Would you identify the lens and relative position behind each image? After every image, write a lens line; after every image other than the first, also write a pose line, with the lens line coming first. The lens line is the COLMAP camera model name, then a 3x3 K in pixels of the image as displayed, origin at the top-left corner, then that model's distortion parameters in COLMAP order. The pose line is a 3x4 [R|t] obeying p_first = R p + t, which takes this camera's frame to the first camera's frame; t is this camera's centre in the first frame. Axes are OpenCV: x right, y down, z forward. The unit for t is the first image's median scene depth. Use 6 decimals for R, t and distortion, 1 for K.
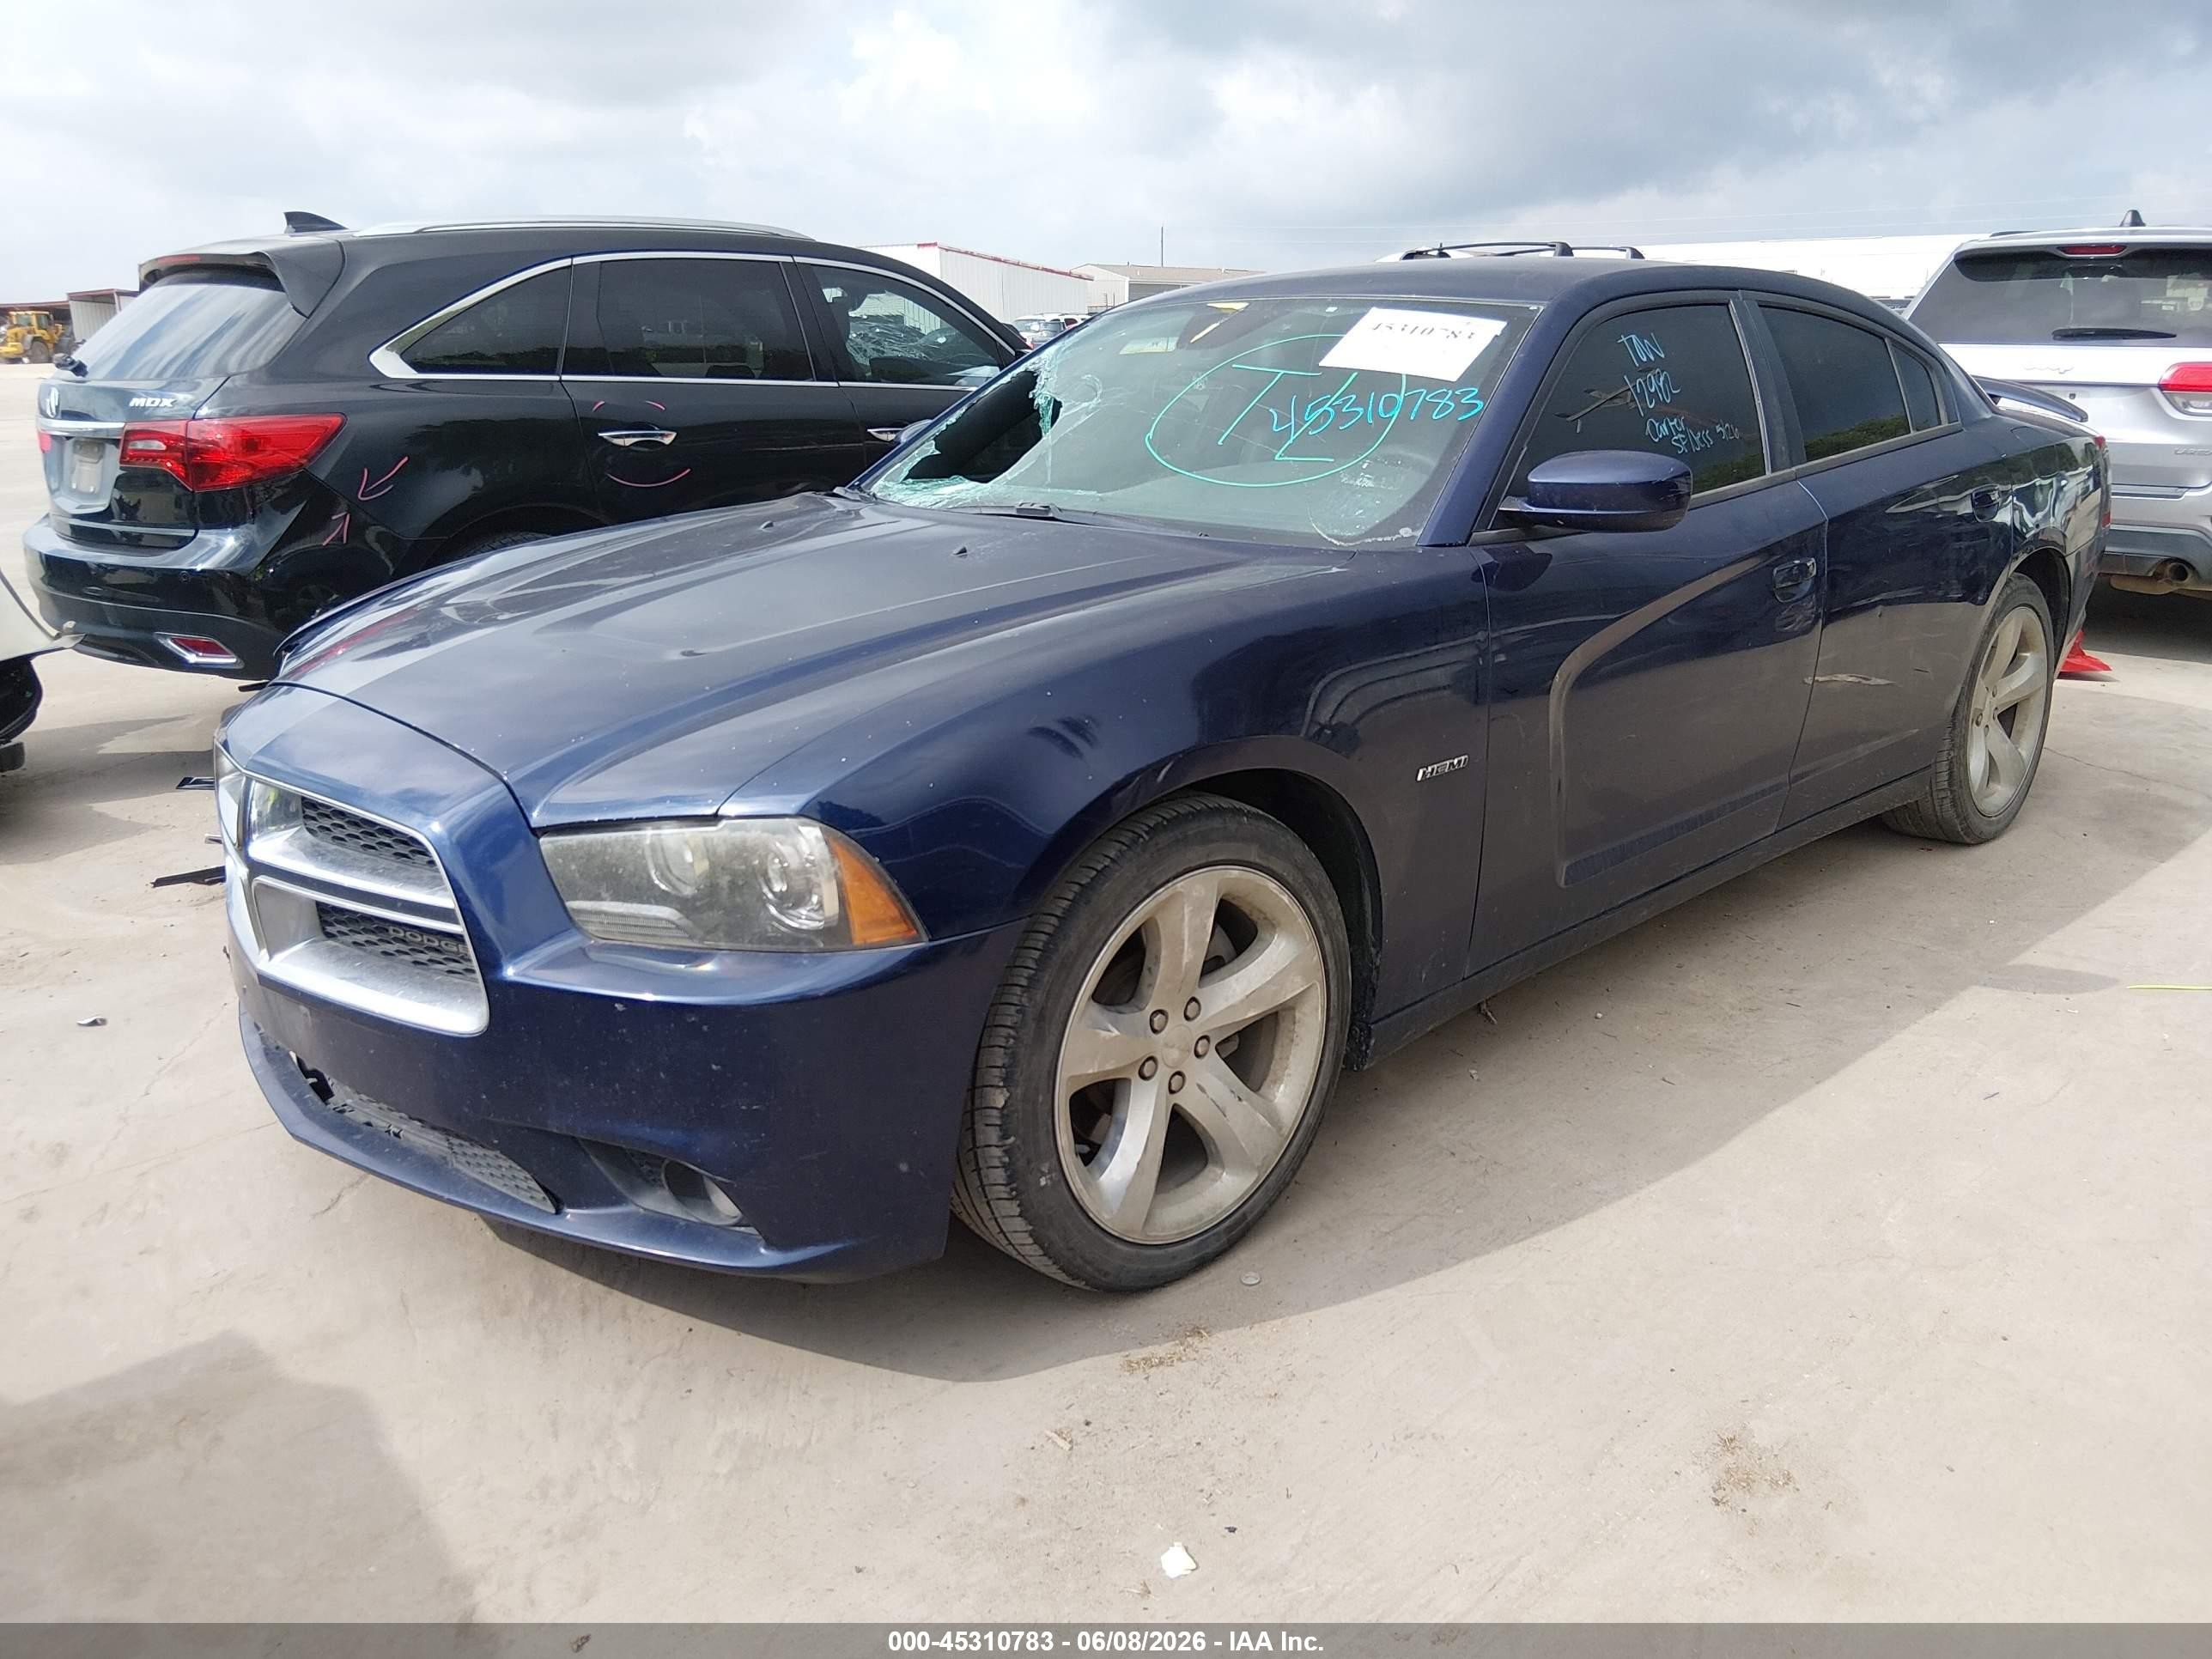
lens RADIAL K [[1715.3, 0, 1095.0], [0, 1715.3, 777.8], [0, 0, 1]] dist [0.110949, -0.220079]
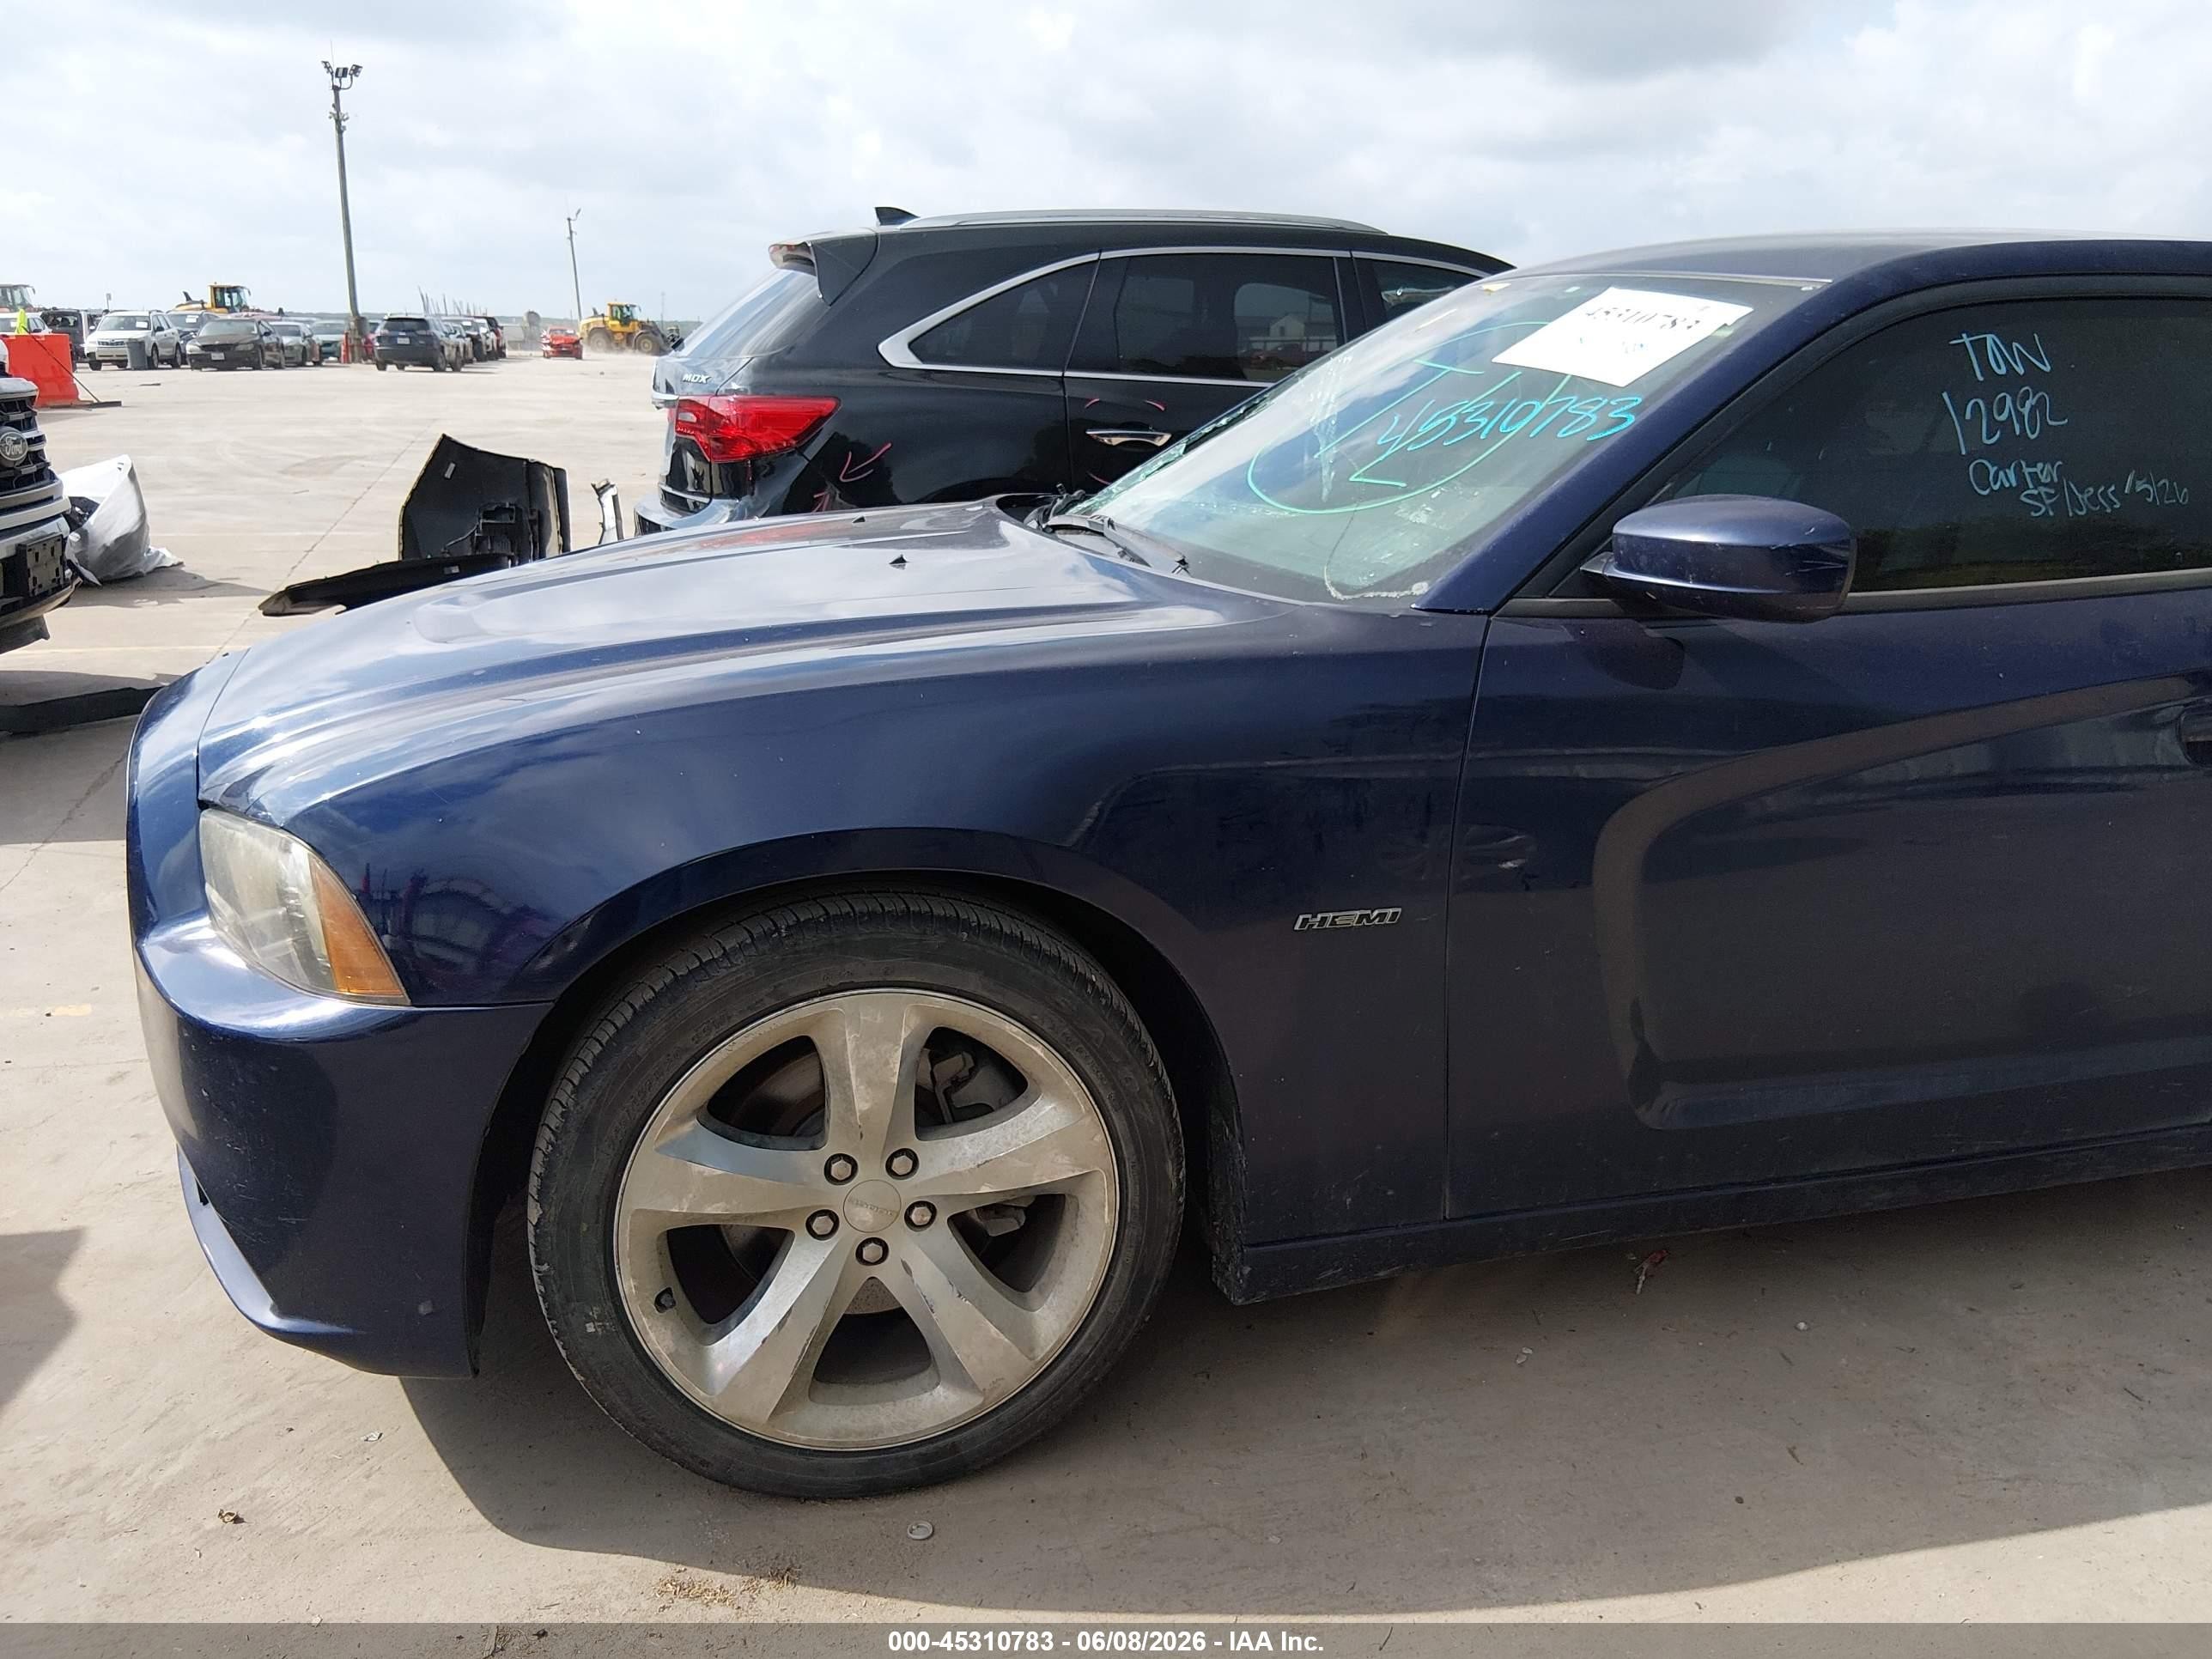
lens RADIAL K [[1715.3, 0, 1095.0], [0, 1715.3, 777.8], [0, 0, 1]] dist [0.110949, -0.220079]
pose [[0.862324, 0.146617, -0.484666, 0.470260], [-0.152046, 0.987967, 0.028349, -0.071101], [0.482991, 0.049246, 0.874240, 0.343122]]
